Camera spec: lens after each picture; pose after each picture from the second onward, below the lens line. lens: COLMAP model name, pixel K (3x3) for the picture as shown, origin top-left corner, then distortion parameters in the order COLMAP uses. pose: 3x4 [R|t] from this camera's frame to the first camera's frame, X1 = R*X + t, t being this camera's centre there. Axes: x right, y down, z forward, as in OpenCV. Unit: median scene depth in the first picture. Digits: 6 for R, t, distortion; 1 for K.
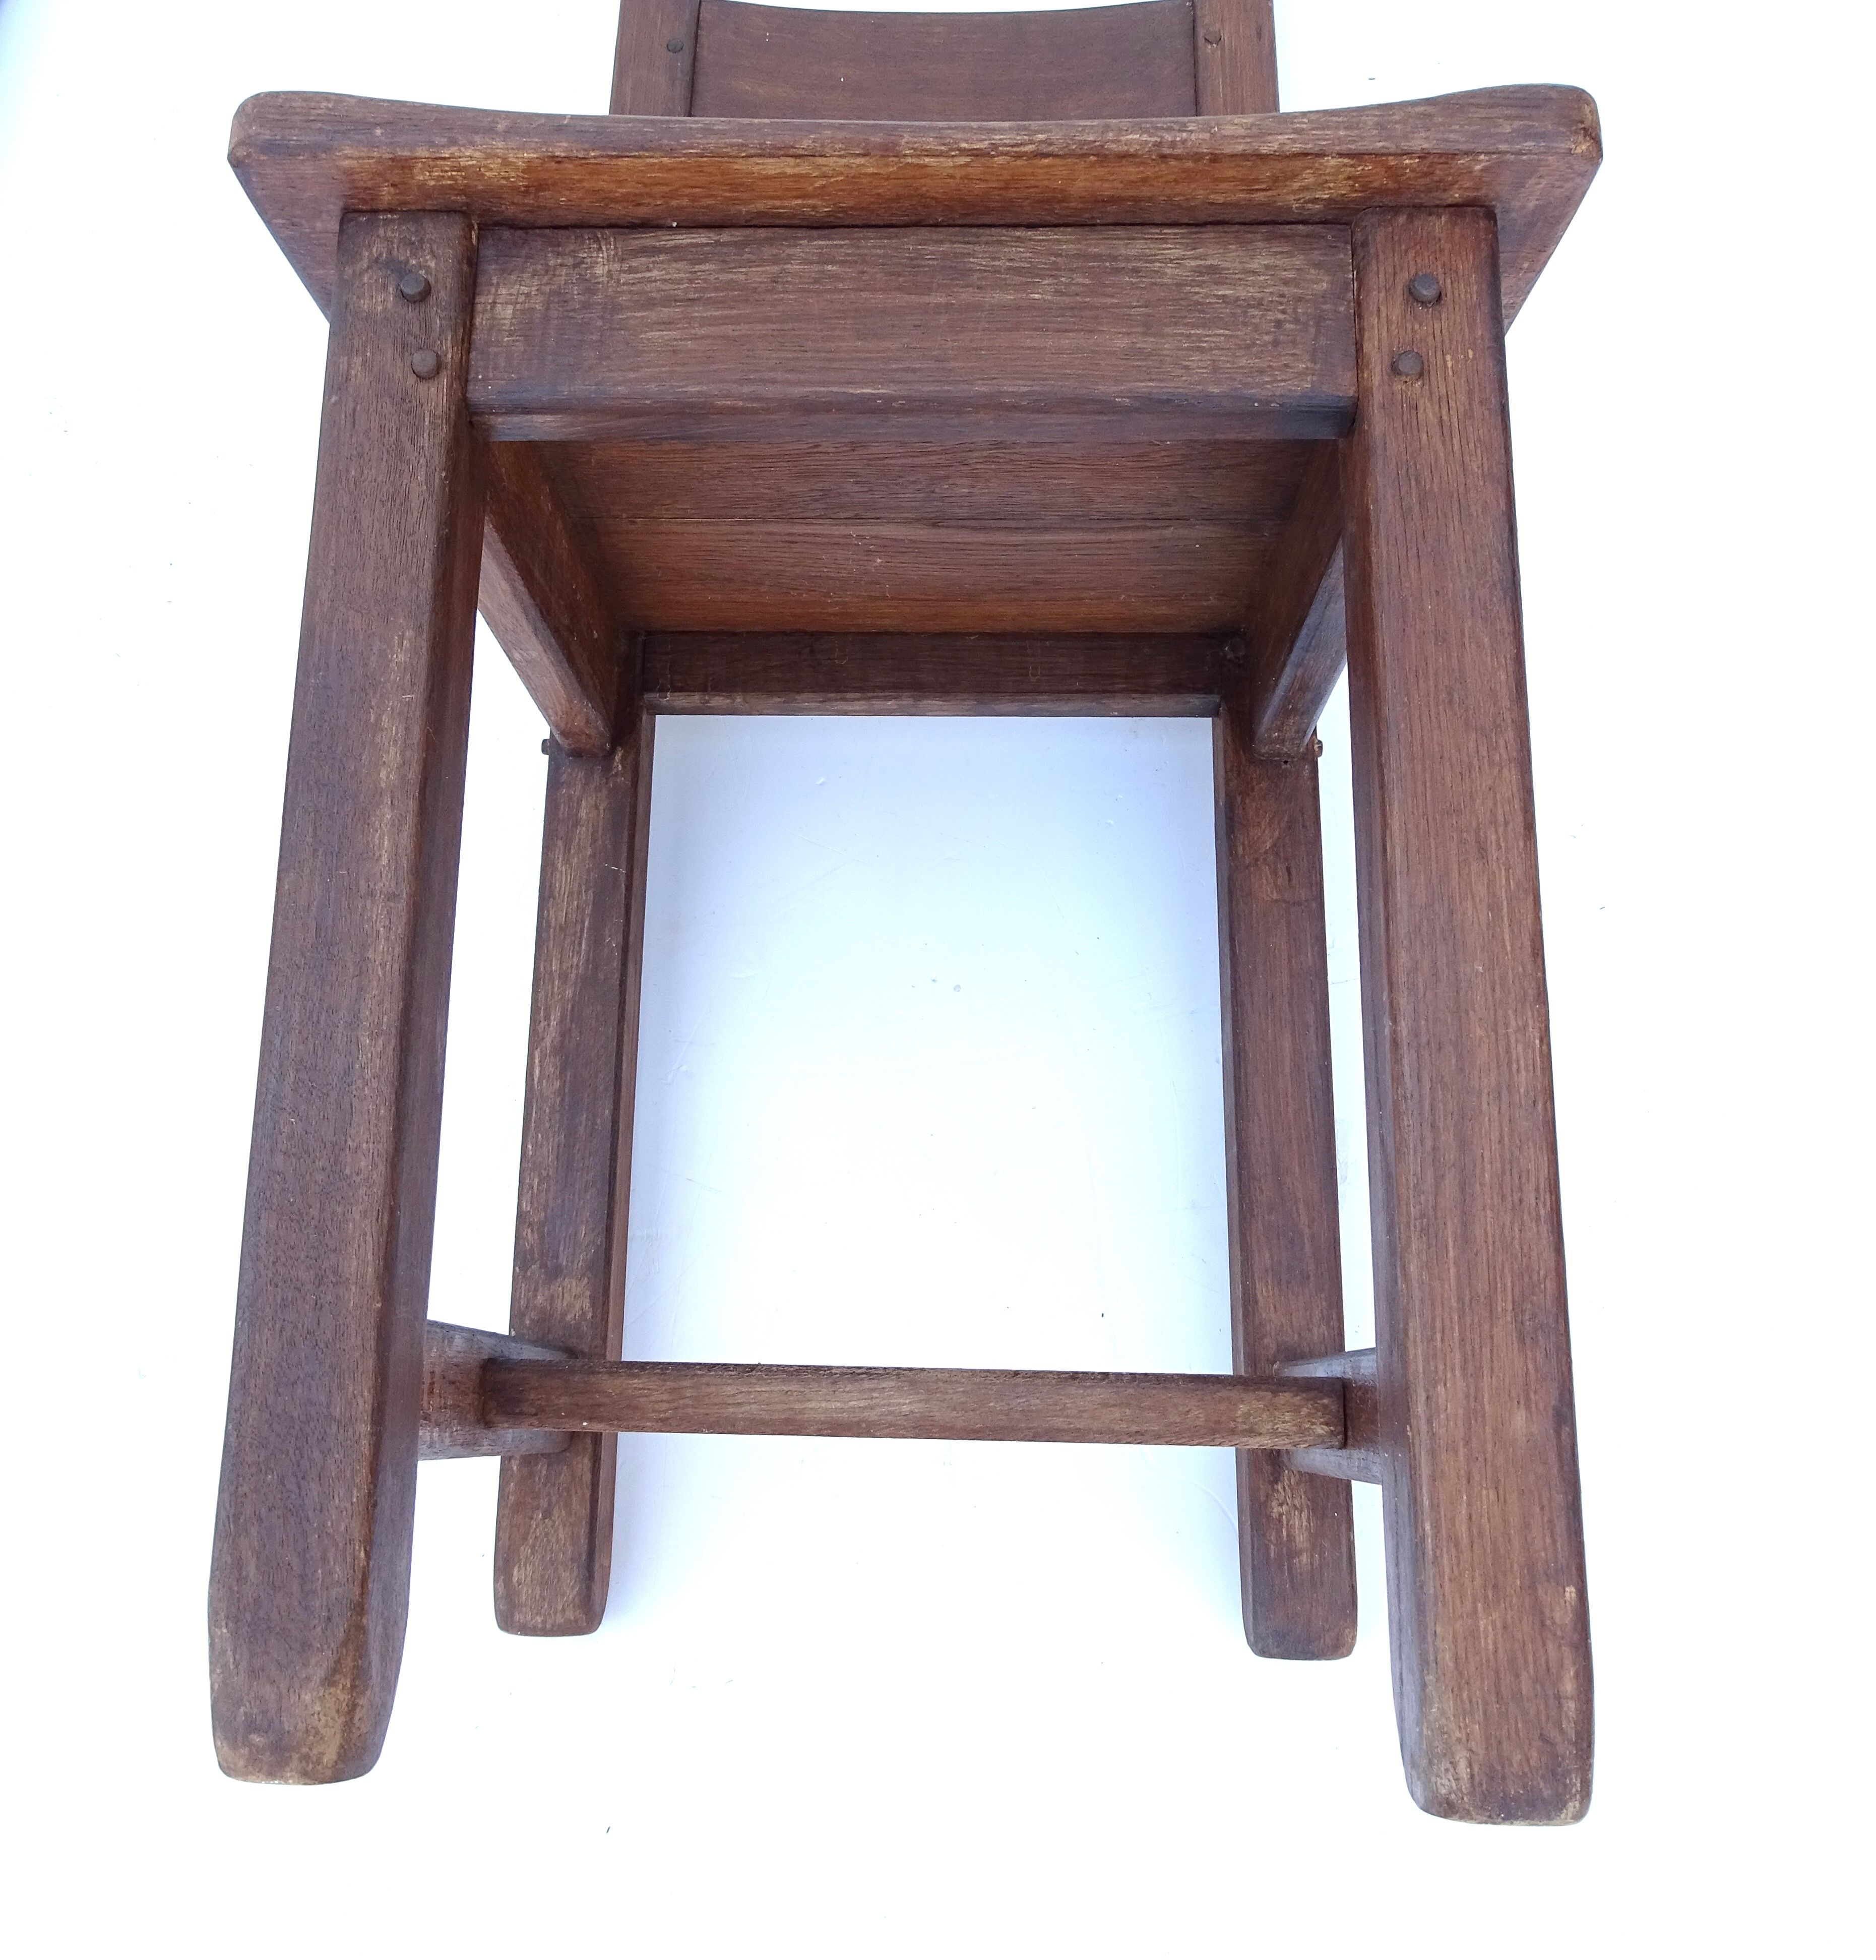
lens RADIAL K [[1926.7, 0, 912.8], [0, 1926.7, 935.3], [0, 0, 1]] dist [-0.010095, 0.000000]
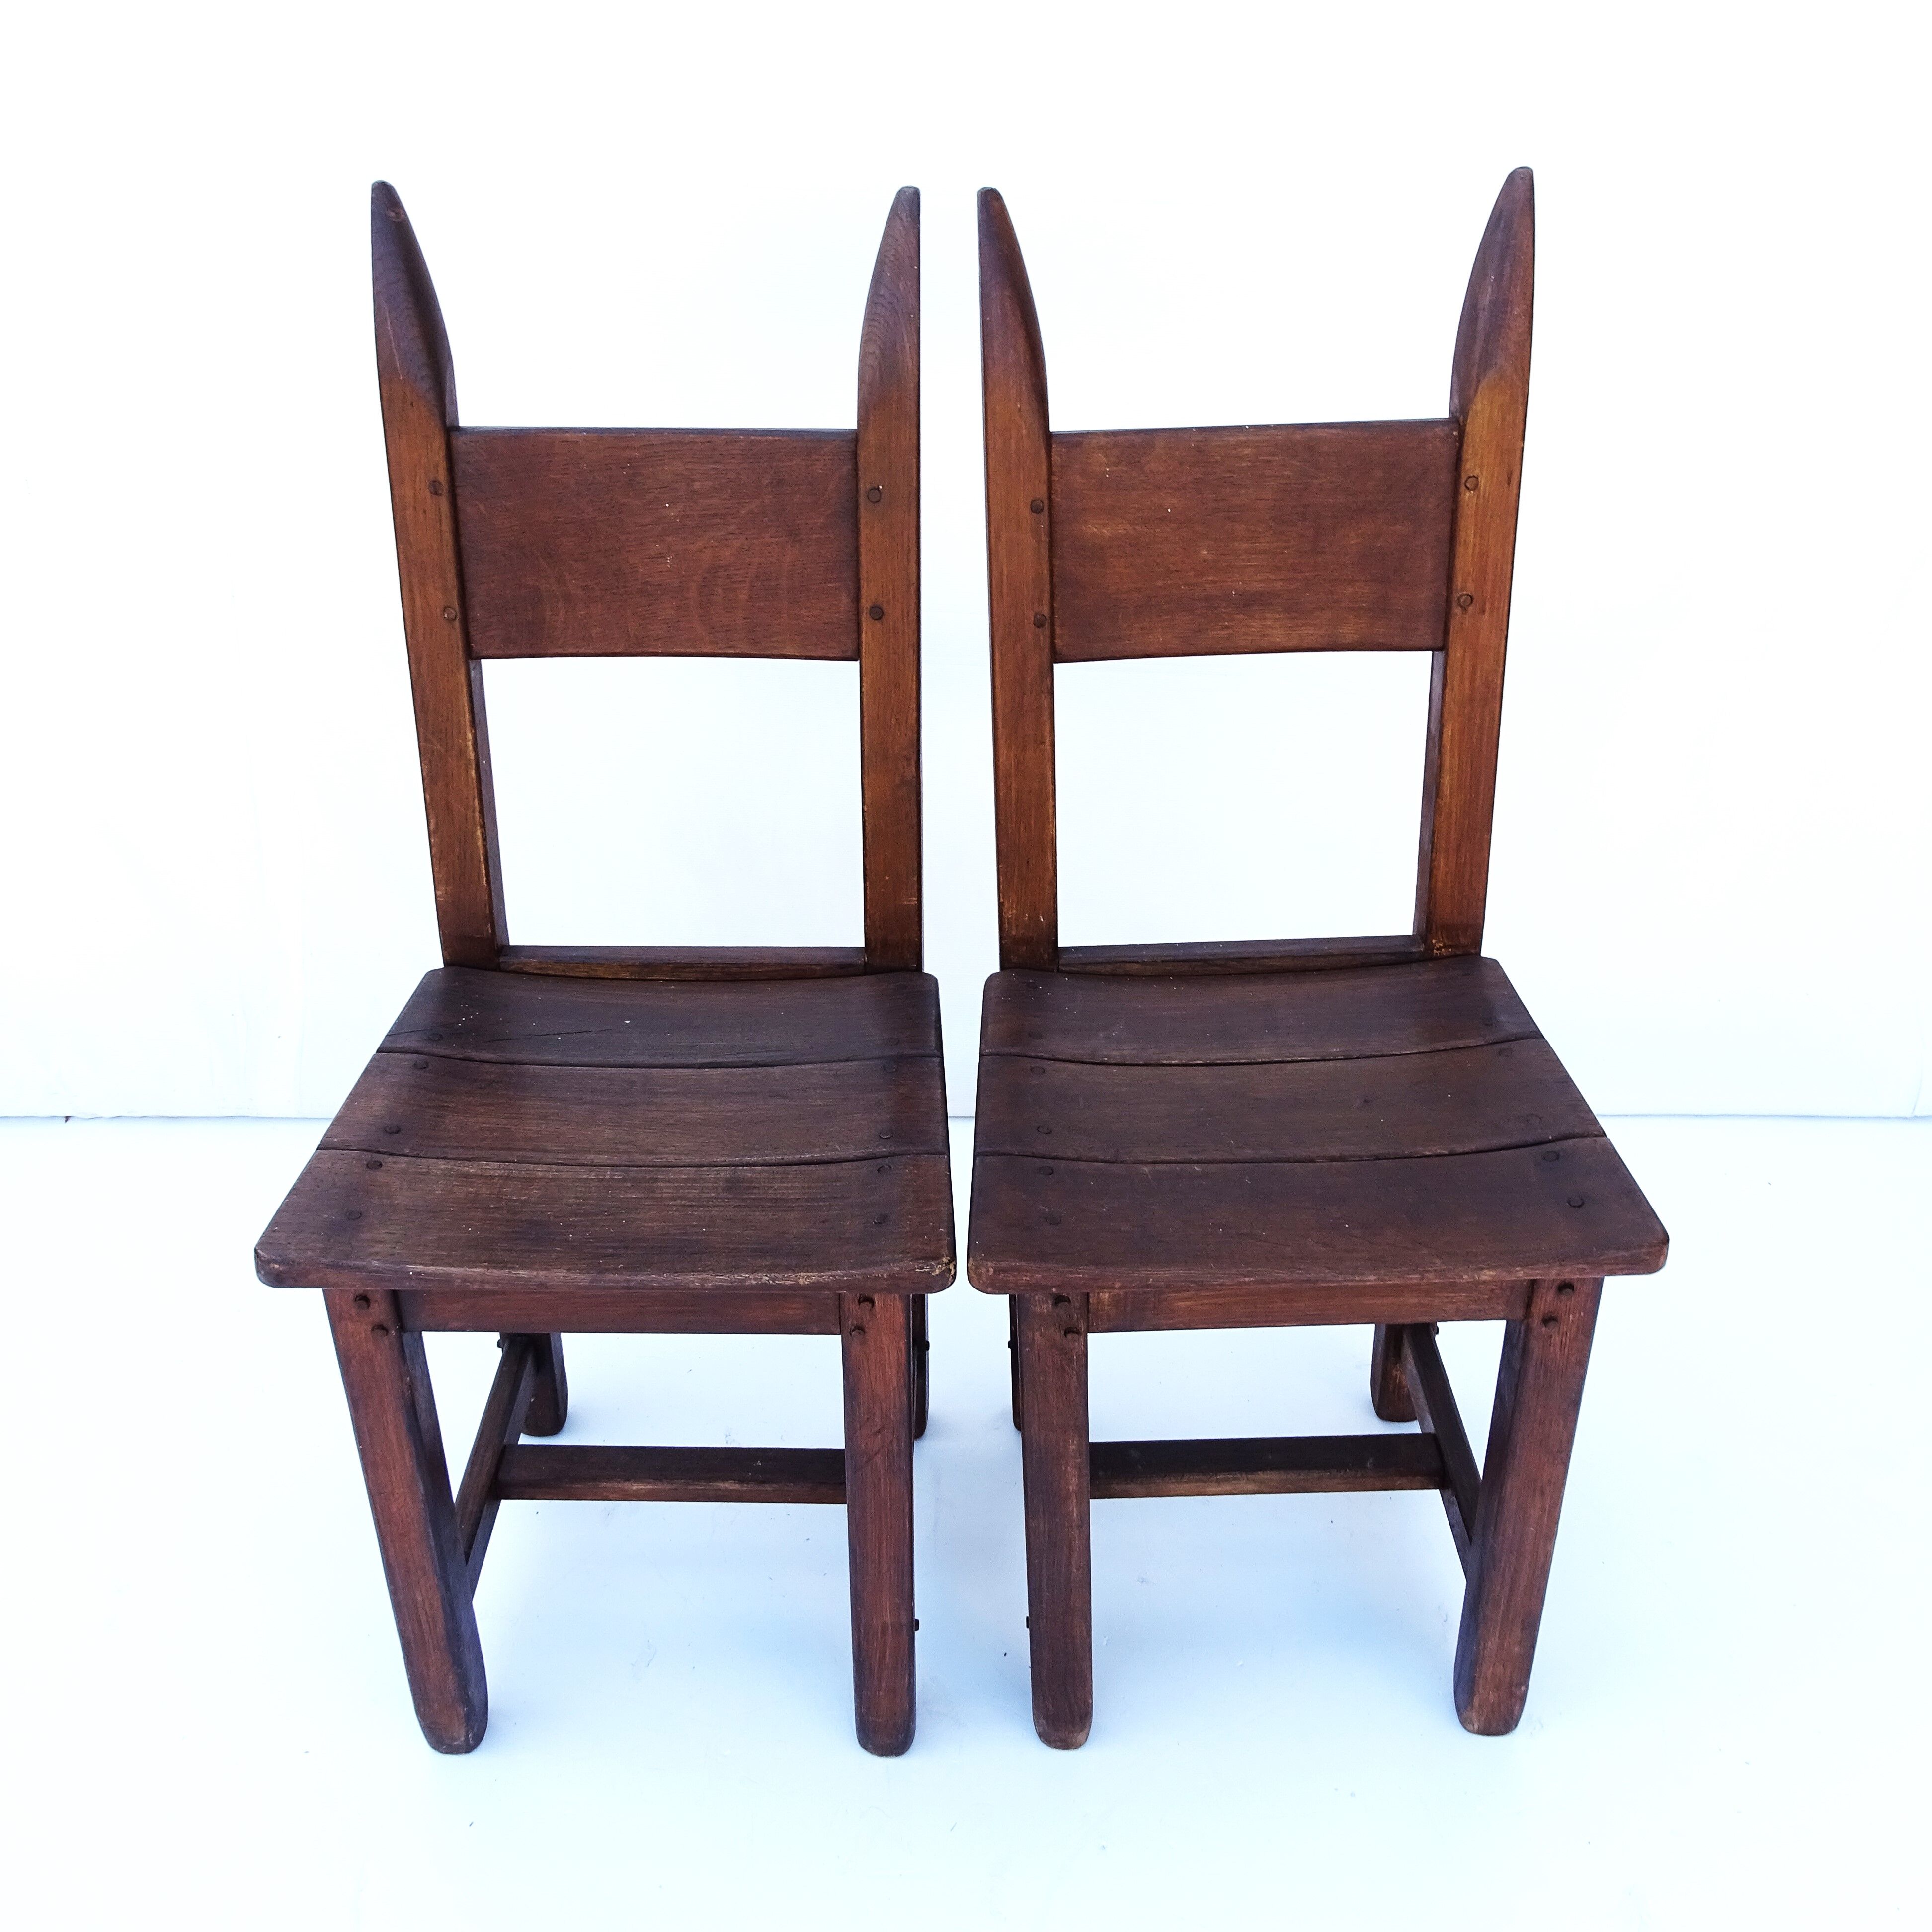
lens RADIAL K [[1957.1, 0, 949.4], [0, 1957.1, 997.9], [0, 0, 1]] dist [-0.004011, 0.000000]
pose [[0.997462, -0.070382, 0.010810, -0.375879], [0.040444, 0.684918, 0.727497, -2.027311], [-0.058607, -0.725213, 0.686026, -0.151981]]
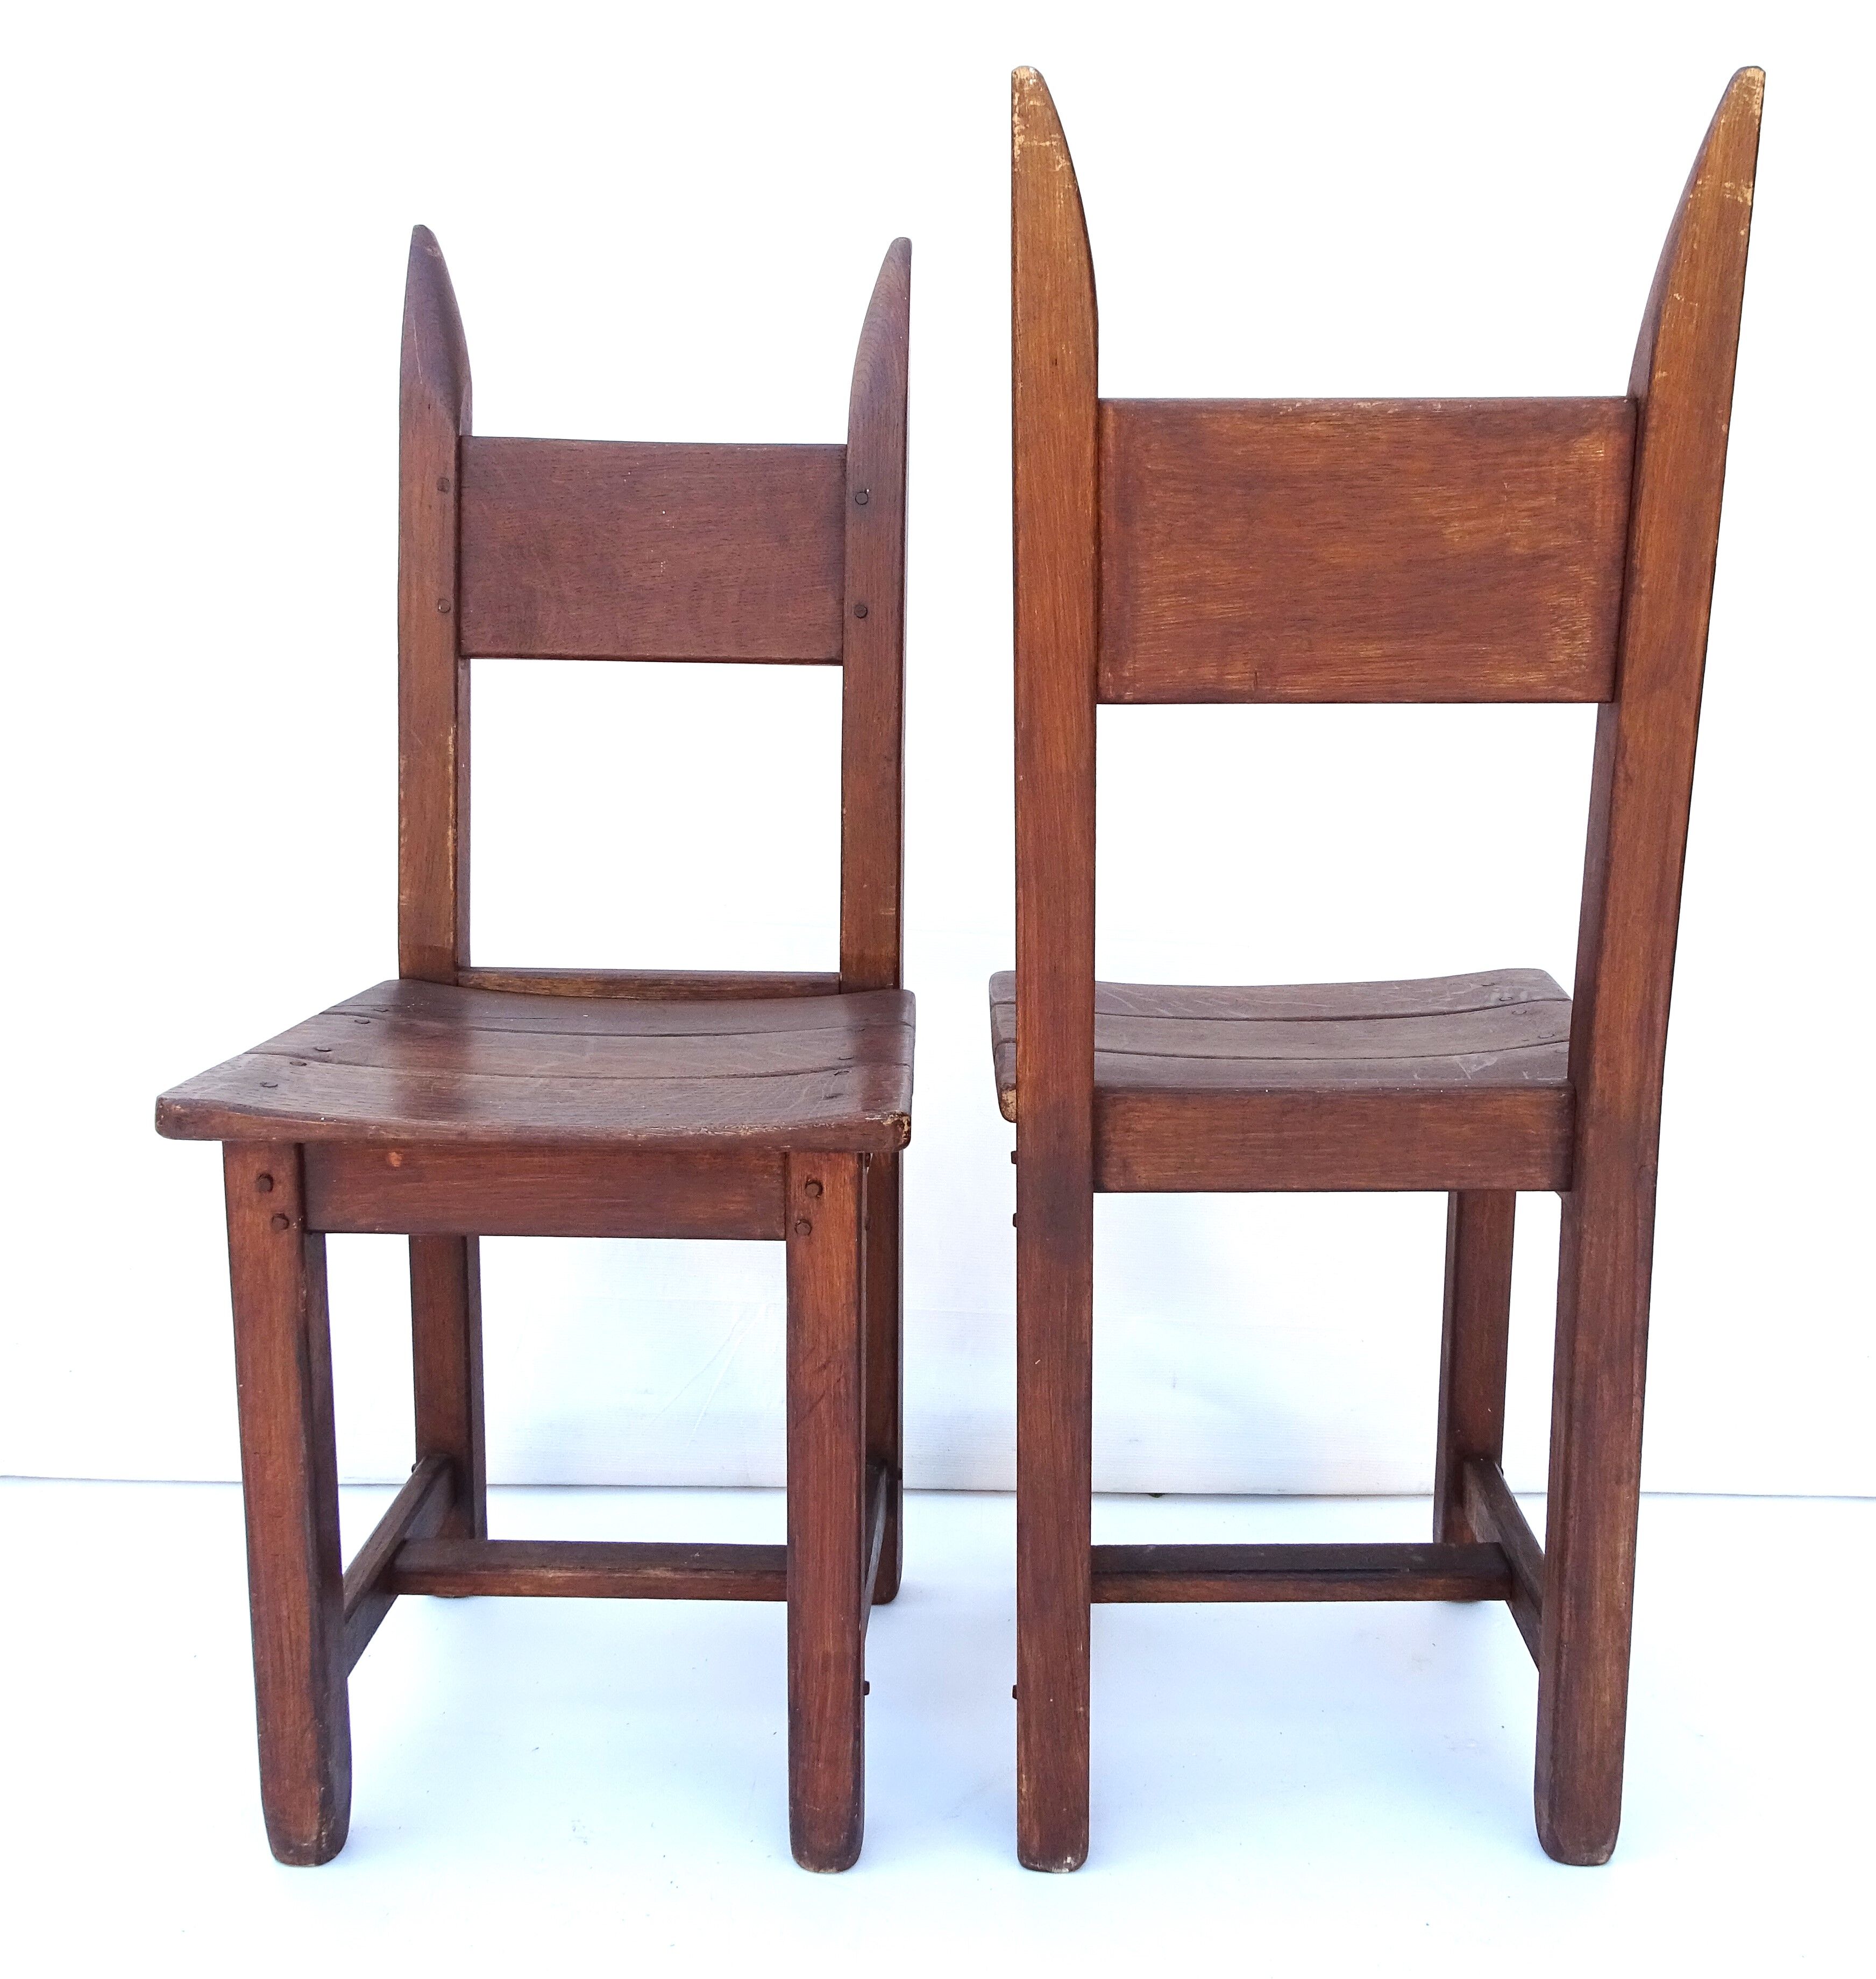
lens RADIAL K [[2125.6, 0, 1024.3], [0, 2125.6, 960.5], [0, 0, 1]] dist [-0.002726, 0.000000]
pose [[0.997984, -0.046840, 0.042832, -0.338346], [0.023374, 0.898619, 0.438107, -1.421341], [-0.059011, -0.436222, 0.897902, -0.722834]]
